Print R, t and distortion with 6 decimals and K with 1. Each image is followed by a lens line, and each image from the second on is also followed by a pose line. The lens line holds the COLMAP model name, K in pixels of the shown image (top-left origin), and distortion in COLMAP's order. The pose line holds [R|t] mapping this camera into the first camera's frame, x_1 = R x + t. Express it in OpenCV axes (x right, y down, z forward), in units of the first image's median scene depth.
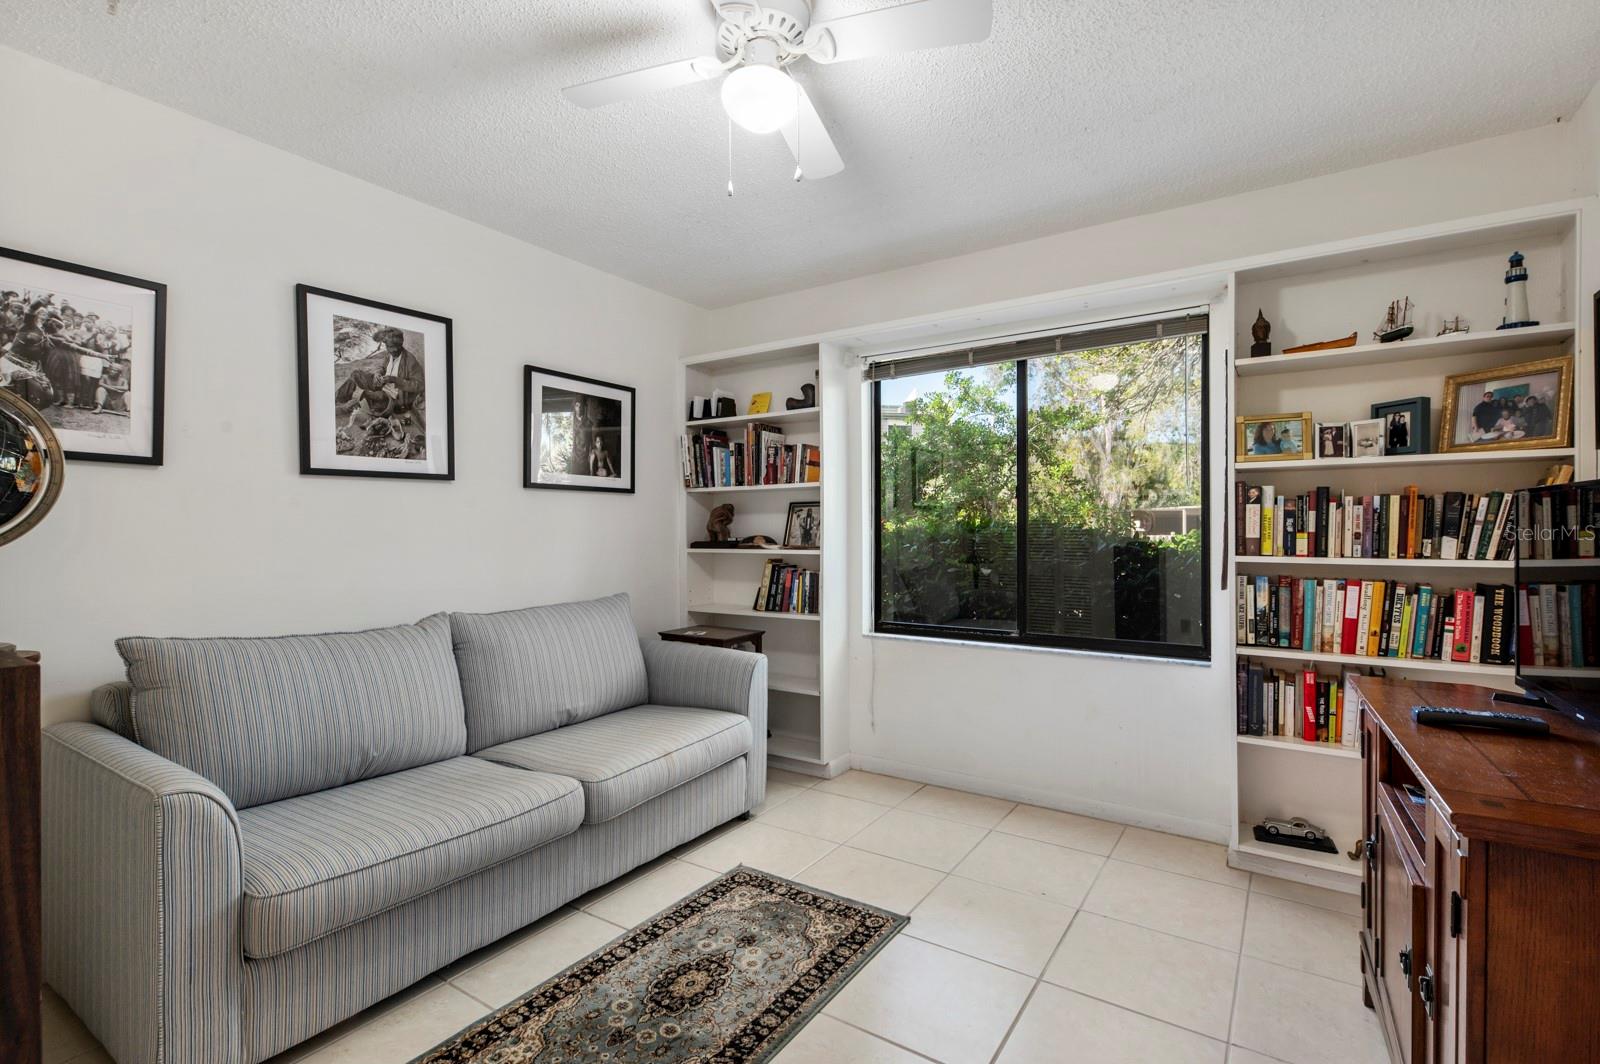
lens RADIAL K [[745.5, 0, 797.6], [0, 745.5, 519.4], [0, 0, 1]] dist [0.003740, 0.000350]
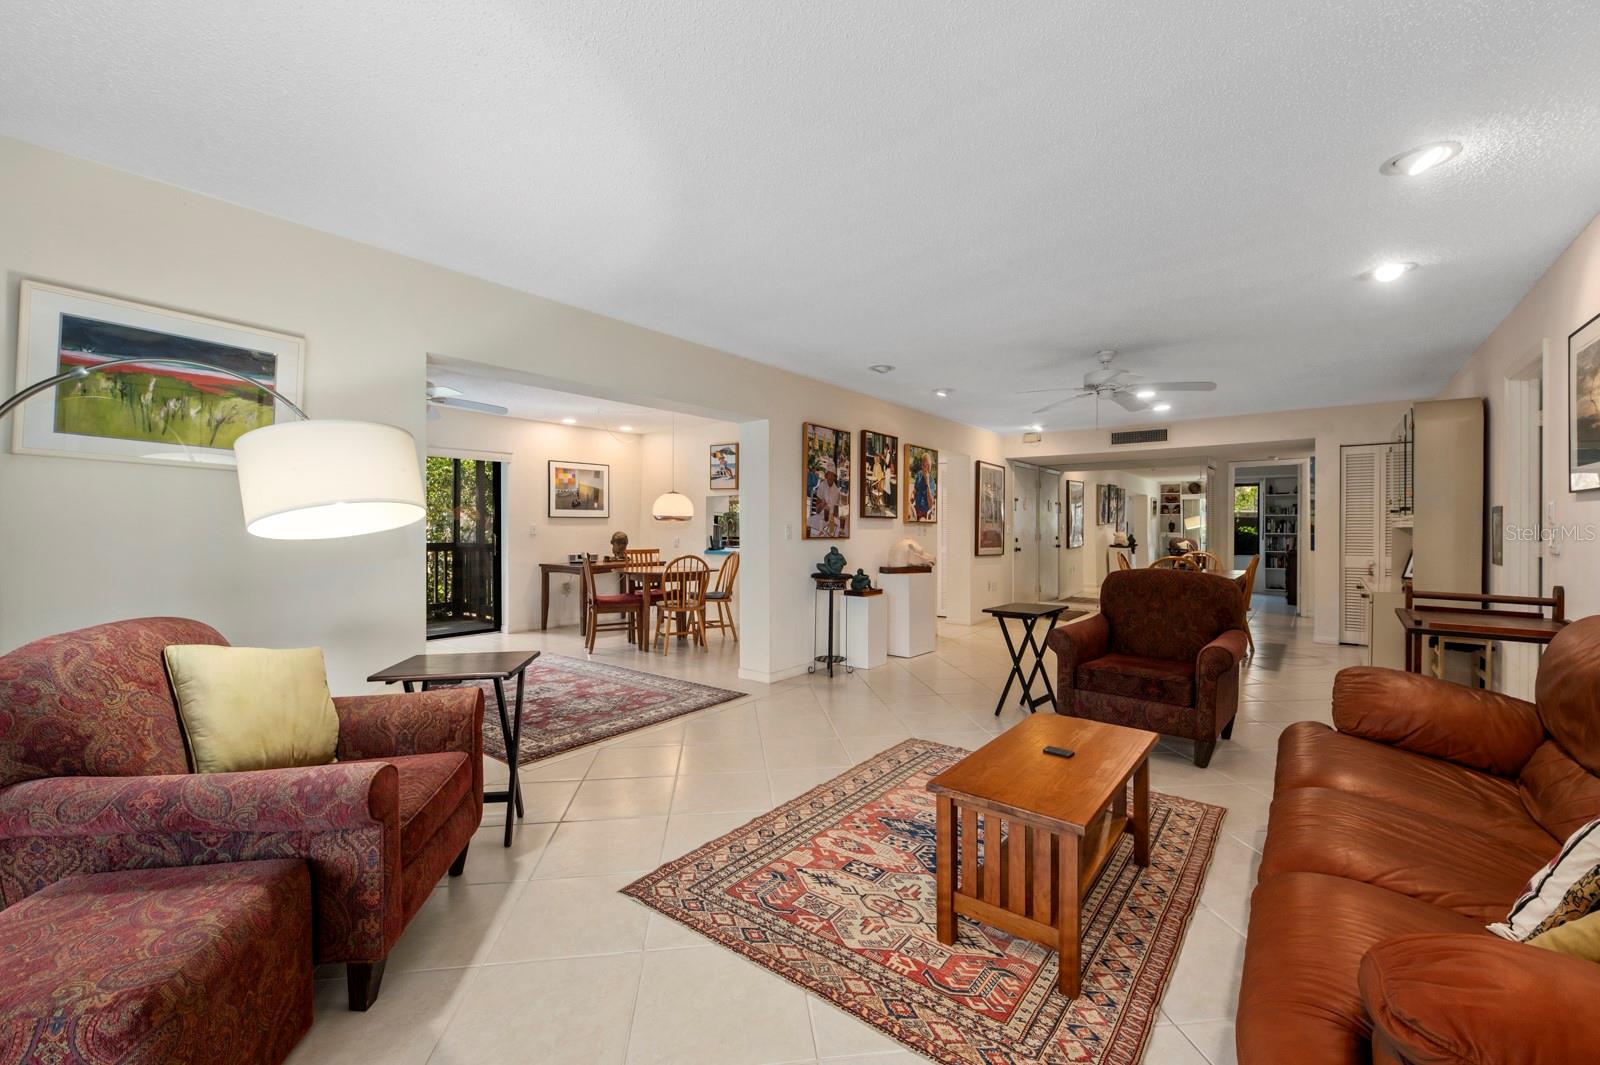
lens RADIAL K [[656.5, 0, 800.0], [0, 656.5, 532.5], [0, 0, 1]] dist [-0.000293, -0.000134]
pose [[0.998056, 0.004805, -0.062133, -2.319272], [-0.004323, 0.999960, 0.007893, 0.023959], [0.062168, -0.007609, 0.998037, -3.691866]]
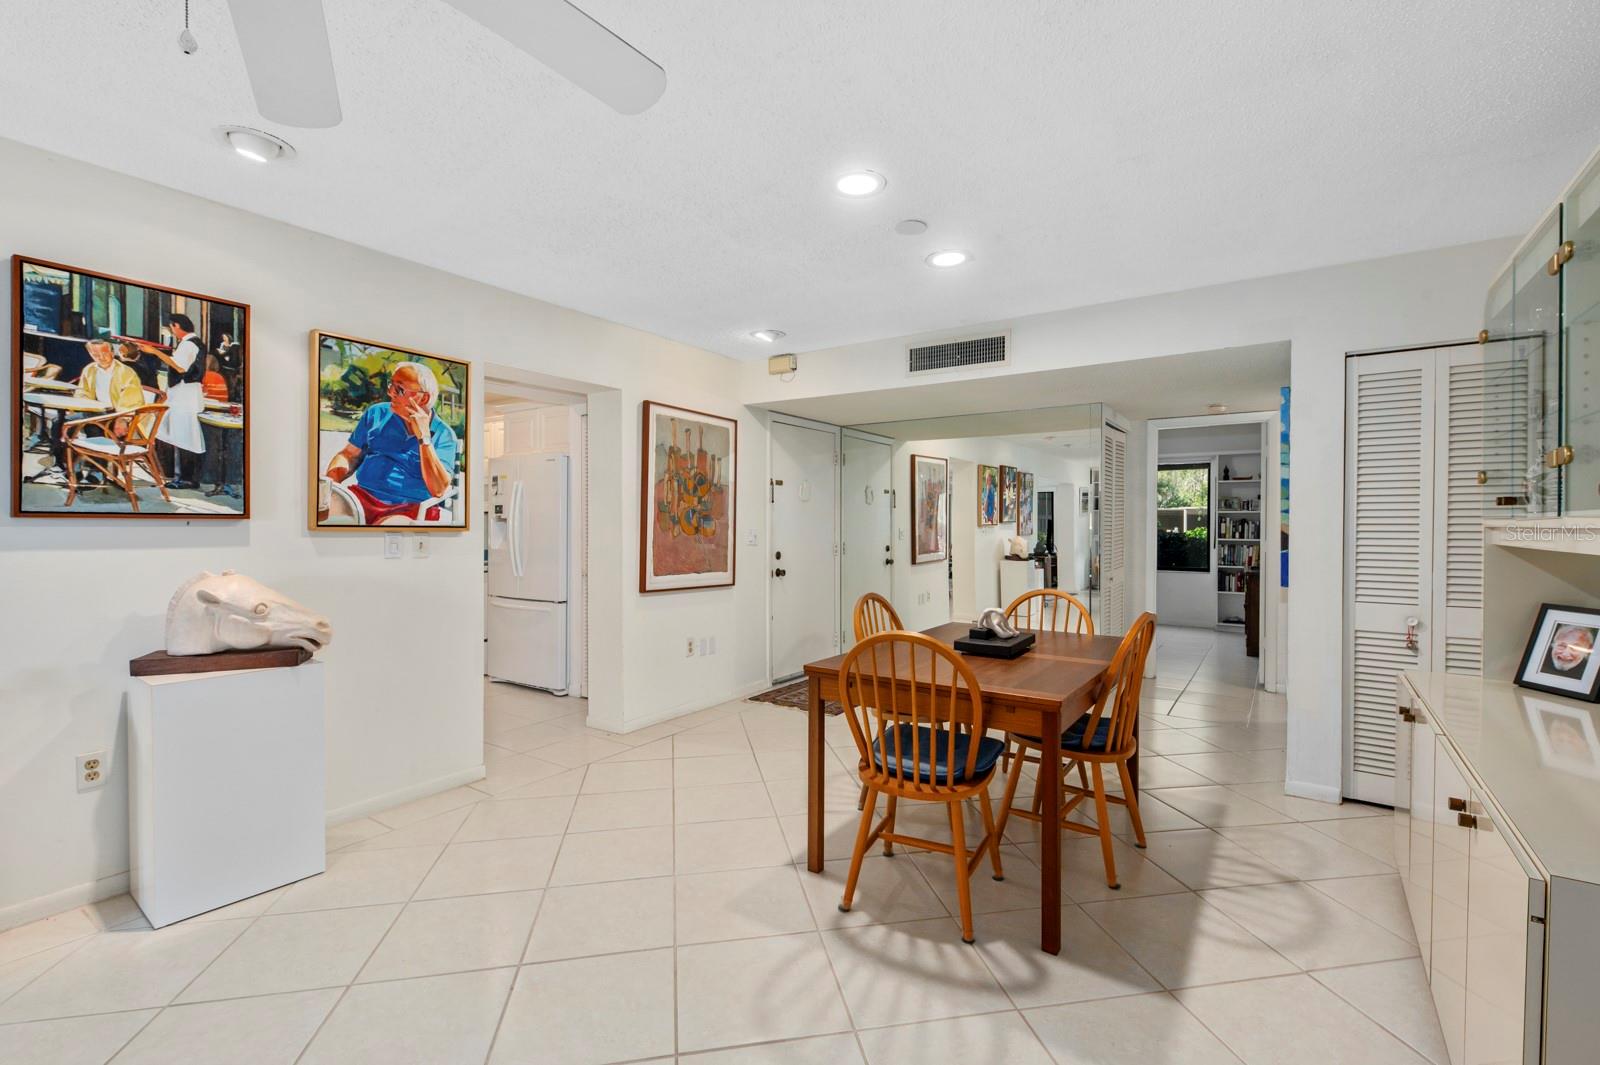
lens RADIAL K [[722.3, 0, 800.0], [0, 722.3, 532.5], [0, 0, 1]] dist [0.002247, 0.000981]
pose [[0.999956, 0.004663, 0.008115, -1.340690], [-0.004752, 0.999928, 0.011015, -0.005555], [-0.008063, -0.011053, 0.999906, -2.270884]]
